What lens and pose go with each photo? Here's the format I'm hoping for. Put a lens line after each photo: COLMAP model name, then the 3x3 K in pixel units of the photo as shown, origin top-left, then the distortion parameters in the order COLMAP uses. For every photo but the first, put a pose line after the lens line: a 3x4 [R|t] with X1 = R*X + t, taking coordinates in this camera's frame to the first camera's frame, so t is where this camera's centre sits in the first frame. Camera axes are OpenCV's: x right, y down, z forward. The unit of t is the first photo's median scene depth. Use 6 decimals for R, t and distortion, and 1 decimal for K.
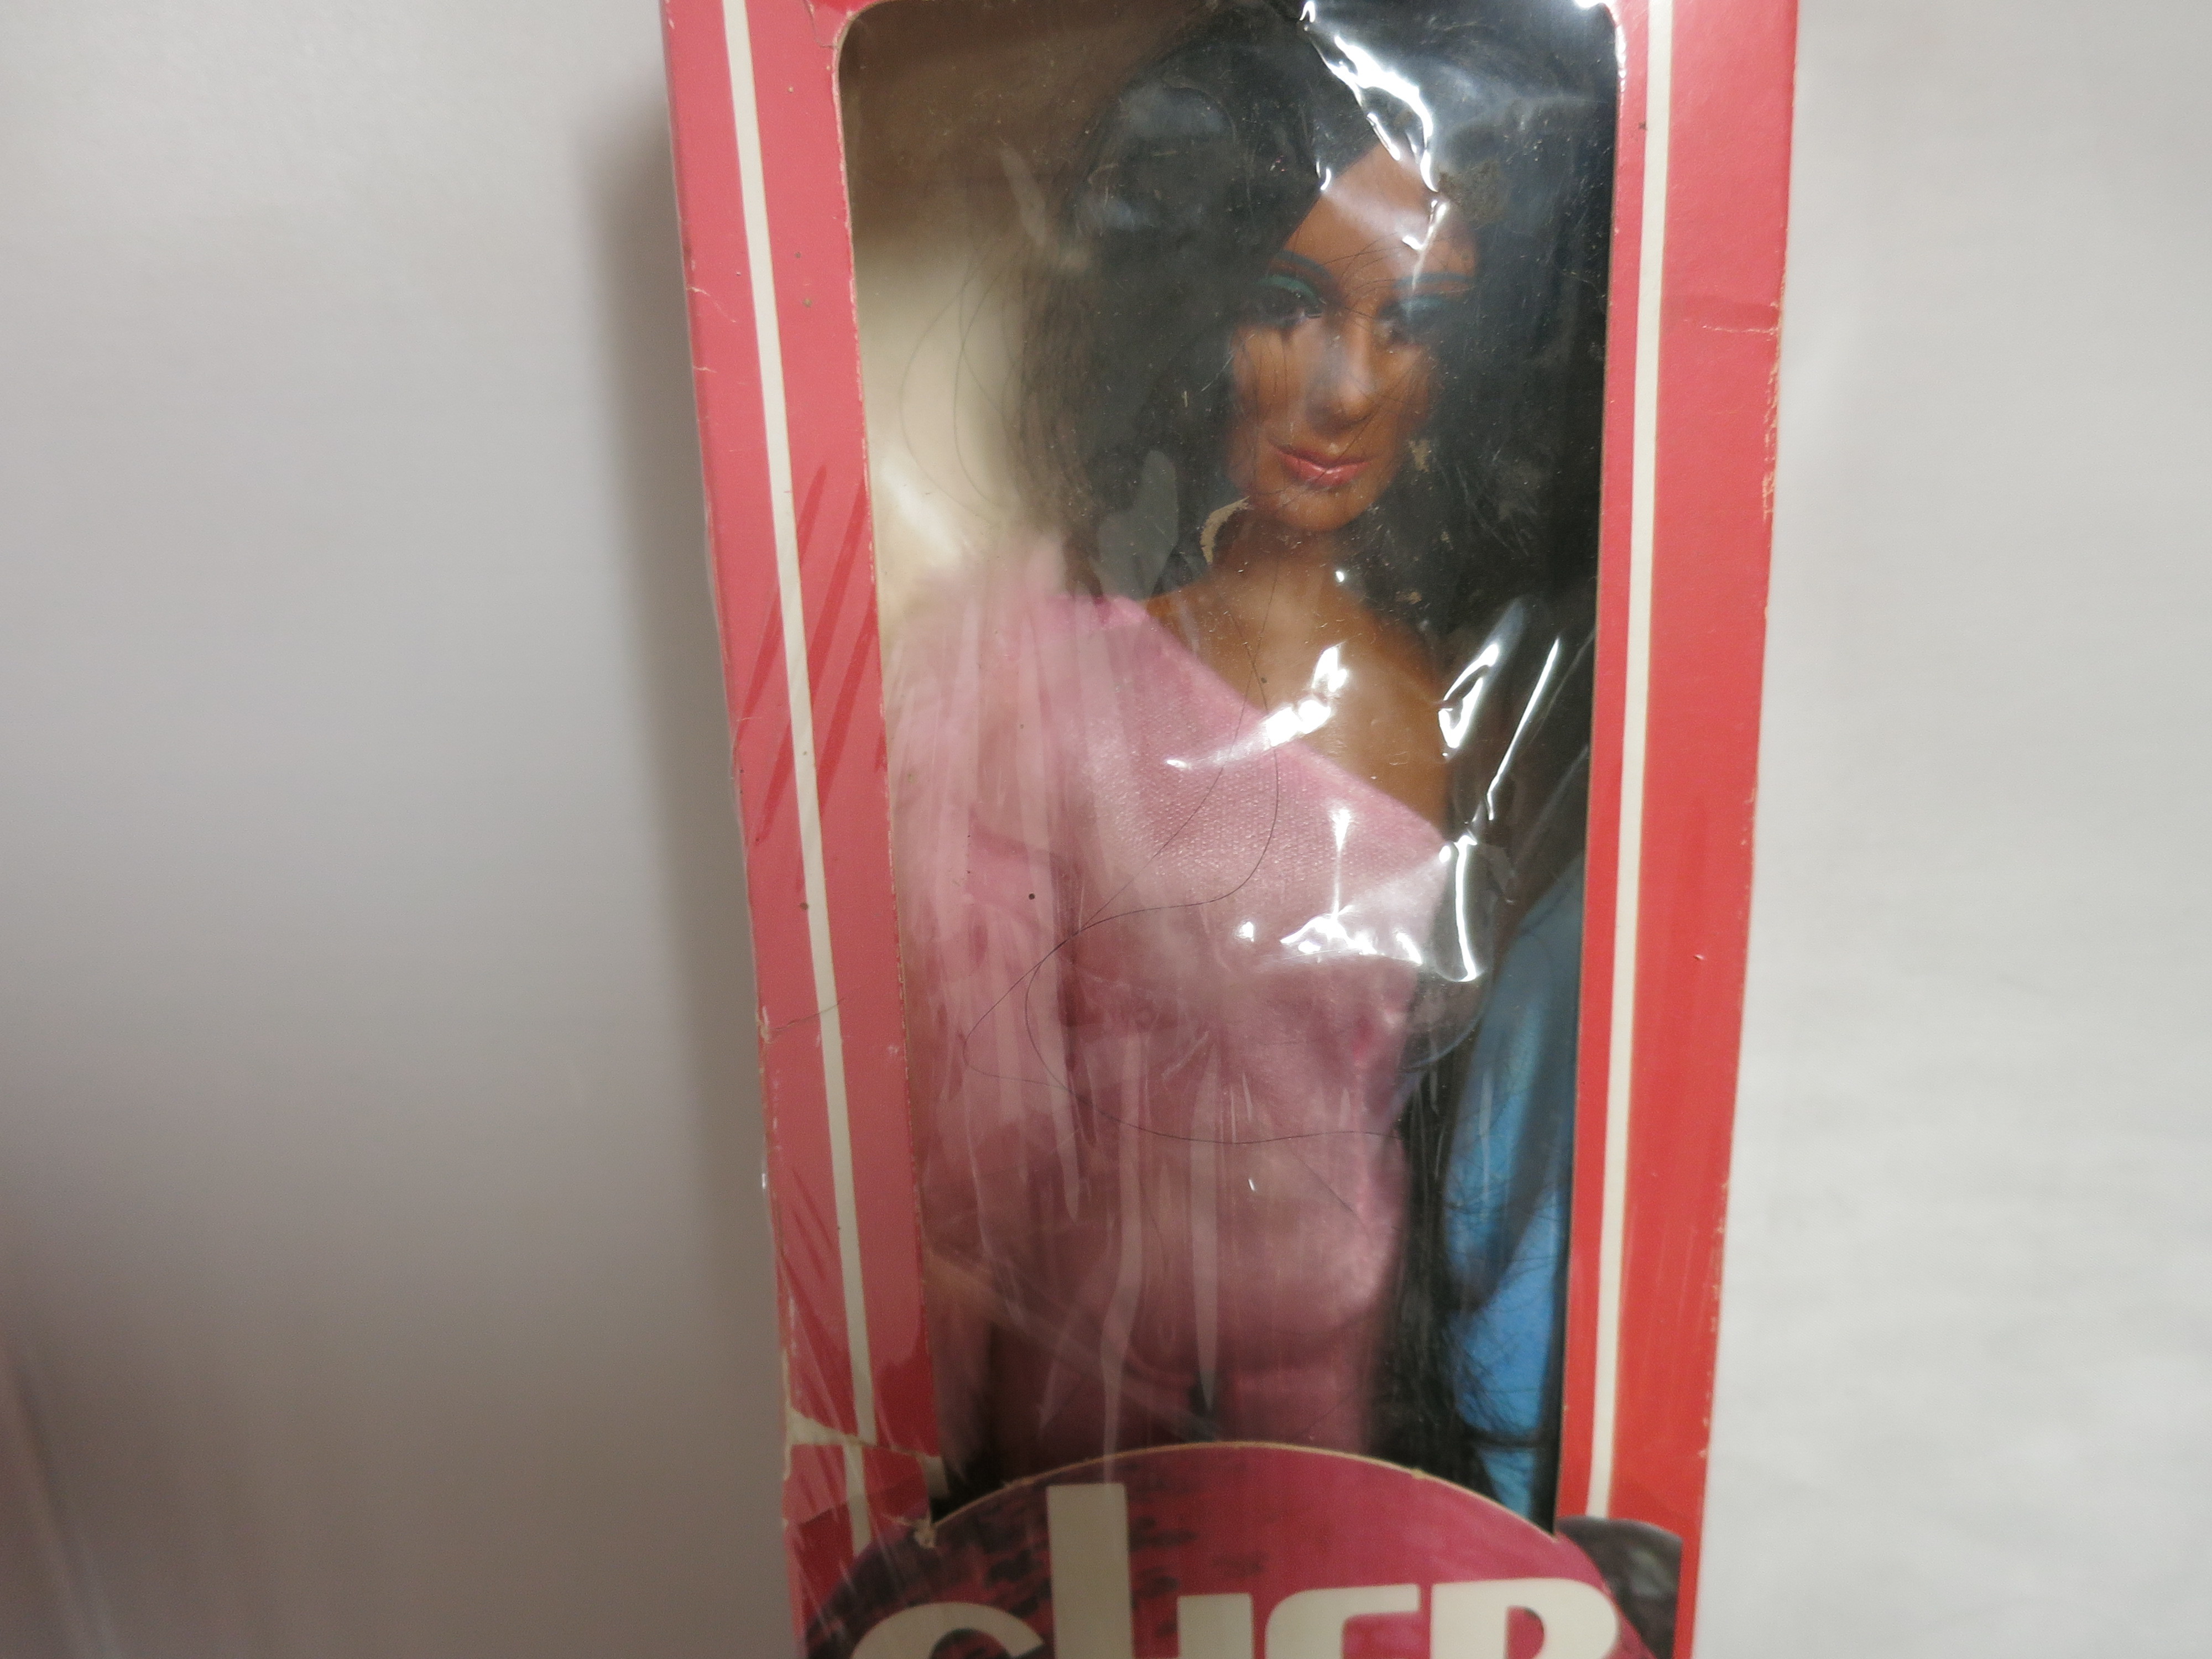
lens RADIAL K [[1526.4, 0, 1117.3], [0, 1526.4, 834.5], [0, 0, 1]] dist [-0.043939, 0.000607]
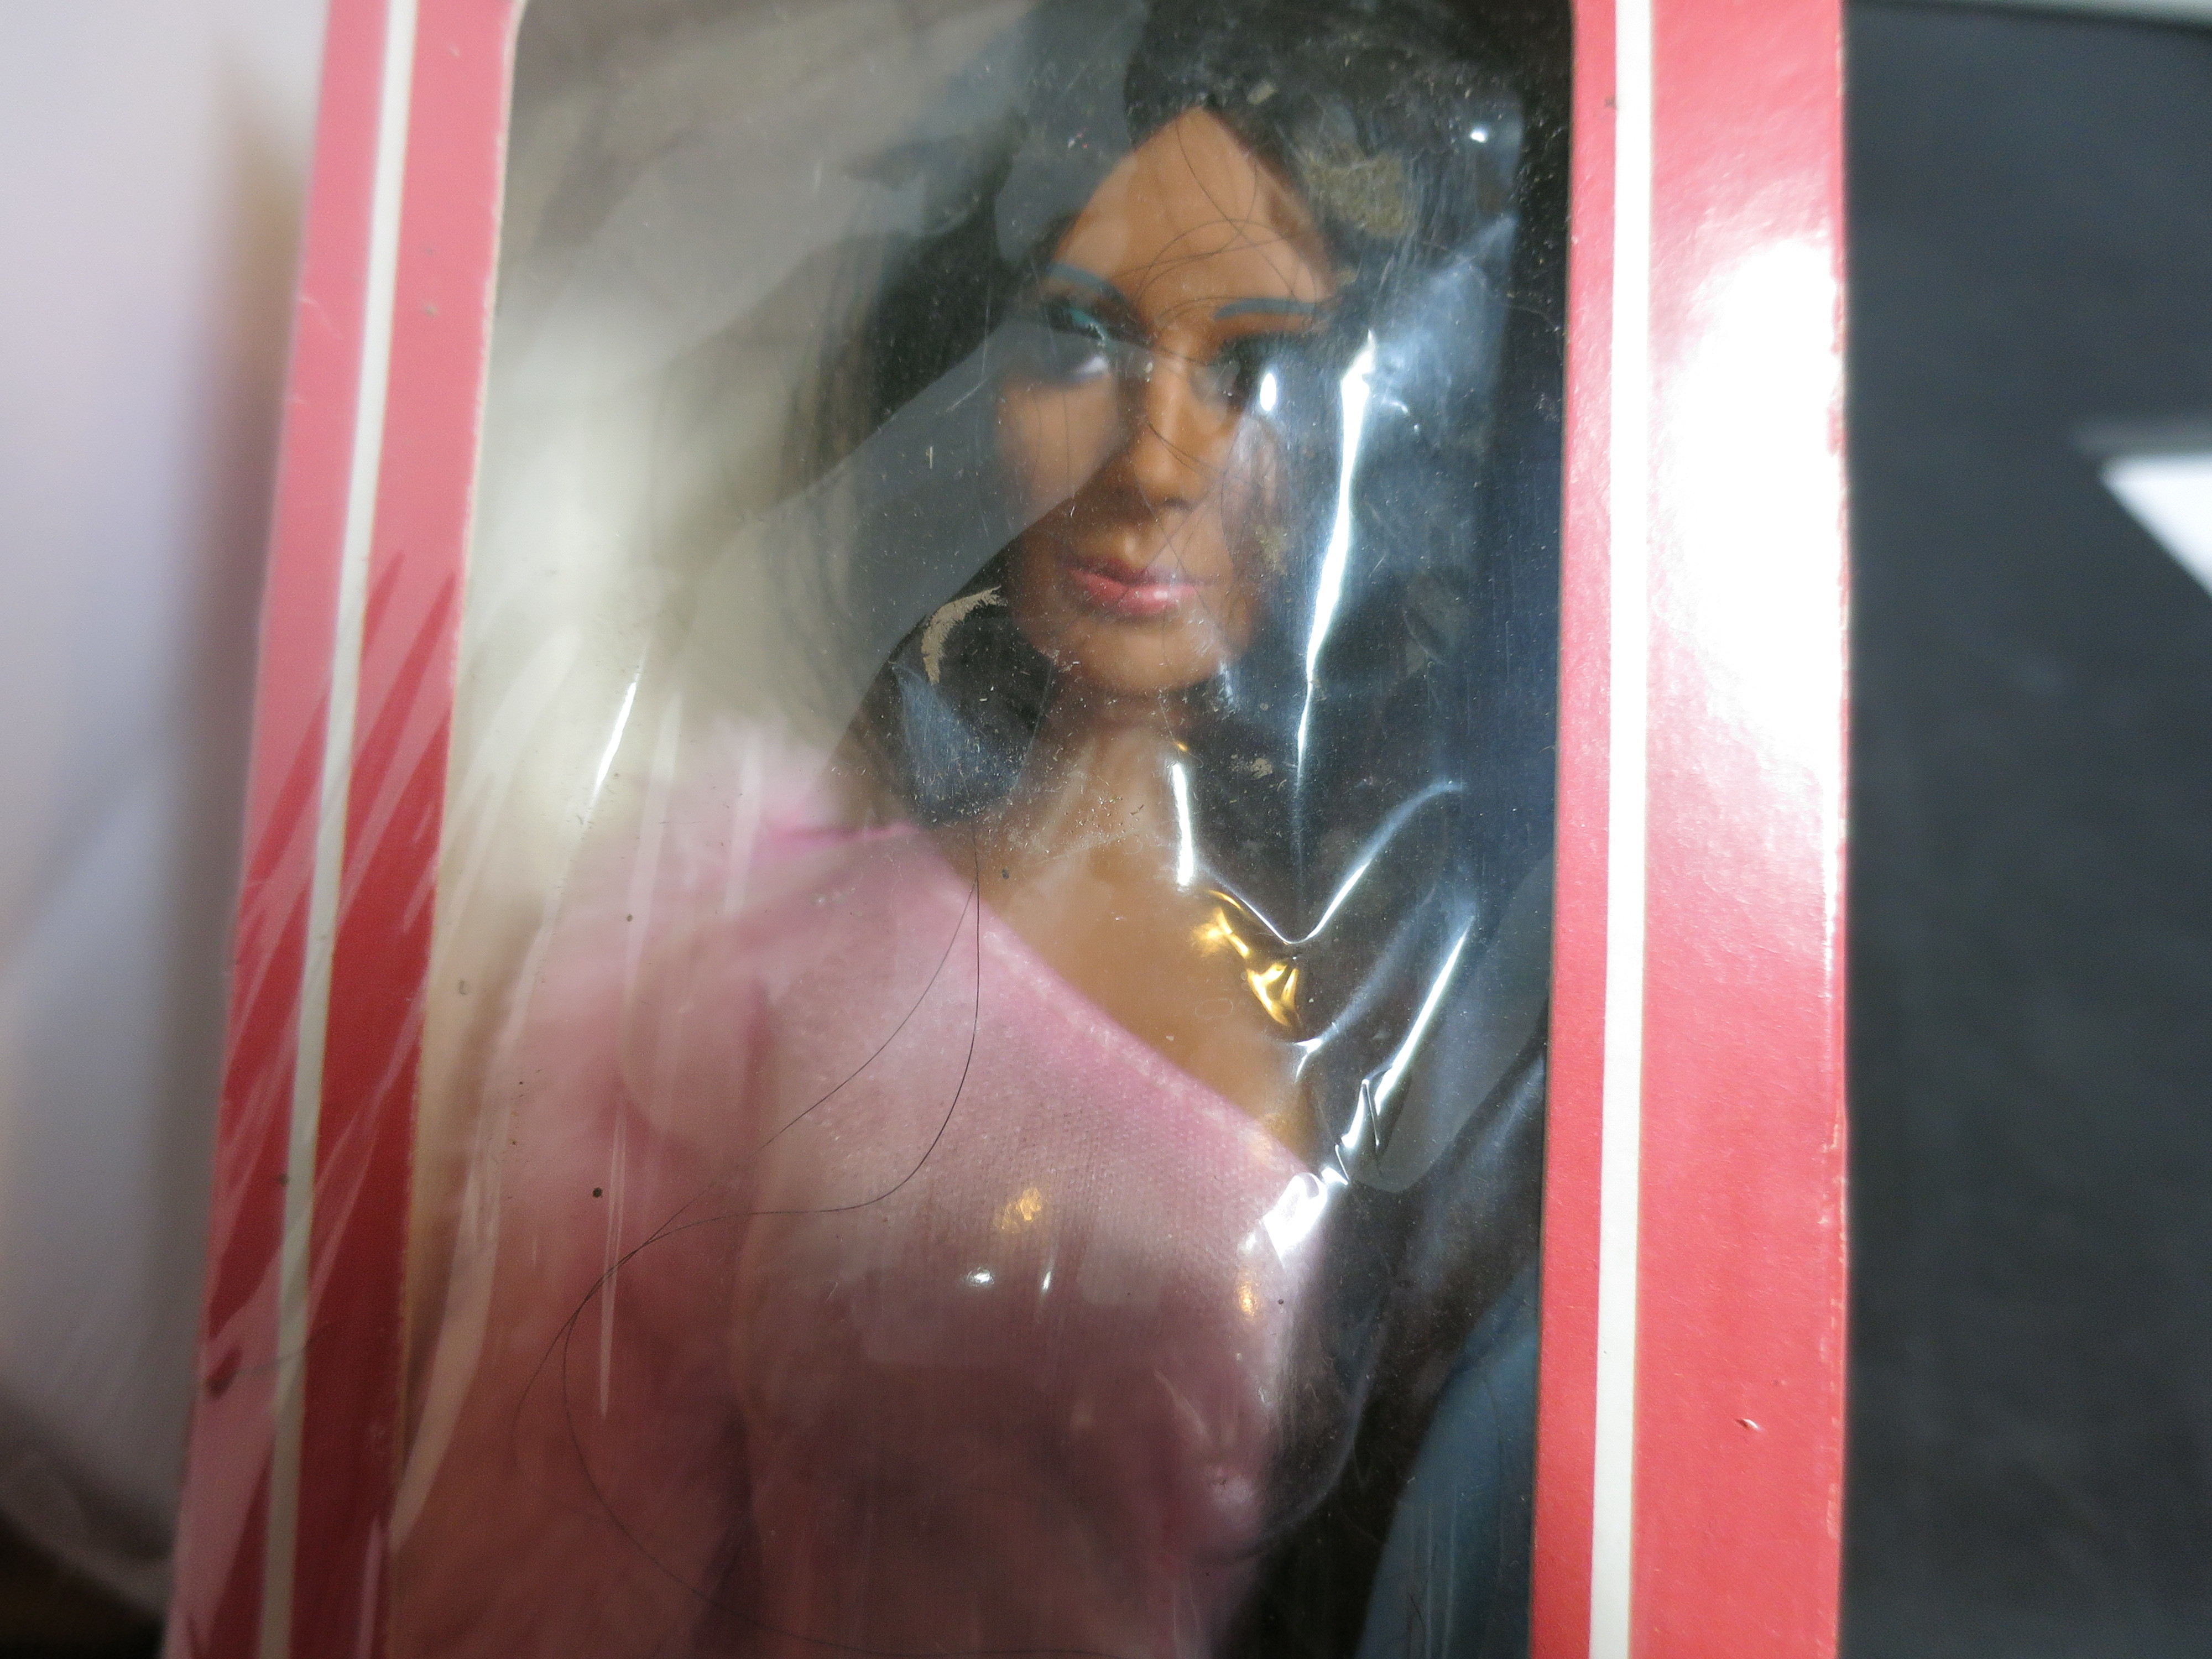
lens RADIAL K [[1526.4, 0, 1116.3], [0, 1526.4, 815.2], [0, 0, 1]] dist [-0.043939, 0.000607]
pose [[0.990818, 0.069933, -0.115715, 0.202900], [-0.104032, 0.940973, -0.322098, 0.069792], [0.086359, 0.331179, 0.939608, 0.394892]]
